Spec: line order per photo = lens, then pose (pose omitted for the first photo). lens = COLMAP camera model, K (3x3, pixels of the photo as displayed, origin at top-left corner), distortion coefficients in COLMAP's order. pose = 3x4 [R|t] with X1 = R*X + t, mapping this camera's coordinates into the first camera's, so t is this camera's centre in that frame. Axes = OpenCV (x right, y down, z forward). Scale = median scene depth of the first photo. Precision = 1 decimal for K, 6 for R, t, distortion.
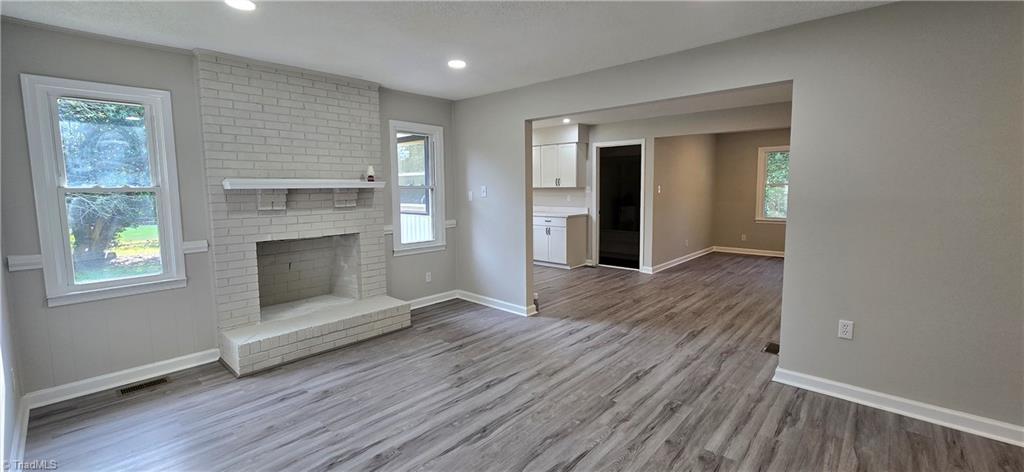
lens RADIAL K [[407.3, 0, 512.7], [0, 407.3, 224.4], [0, 0, 1]] dist [-0.008961, 0.000003]
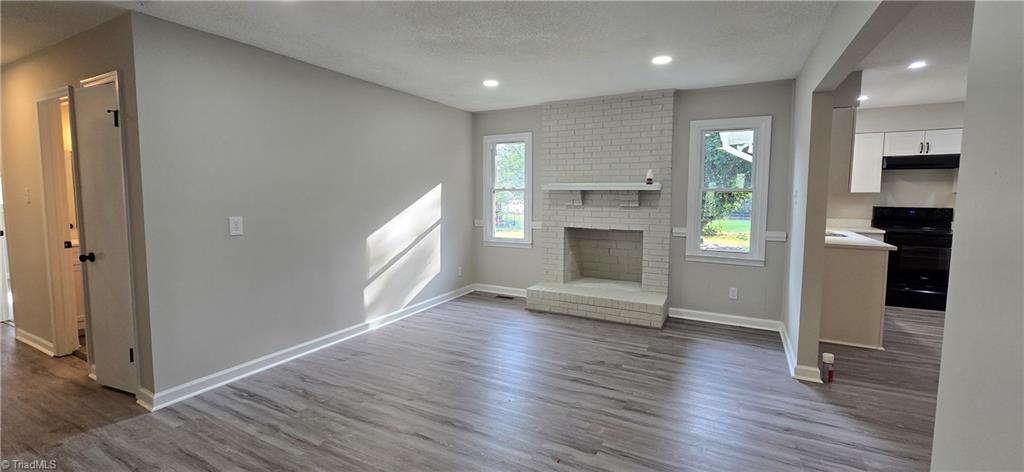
lens RADIAL K [[407.3, 0, 512.7], [0, 407.3, 224.4], [0, 0, 1]] dist [-0.008961, 0.000003]
pose [[0.263540, 0.088070, -0.960620, 0.655737], [-0.092130, 0.993569, 0.065816, -0.040788], [0.960239, 0.071157, 0.269959, 0.405032]]
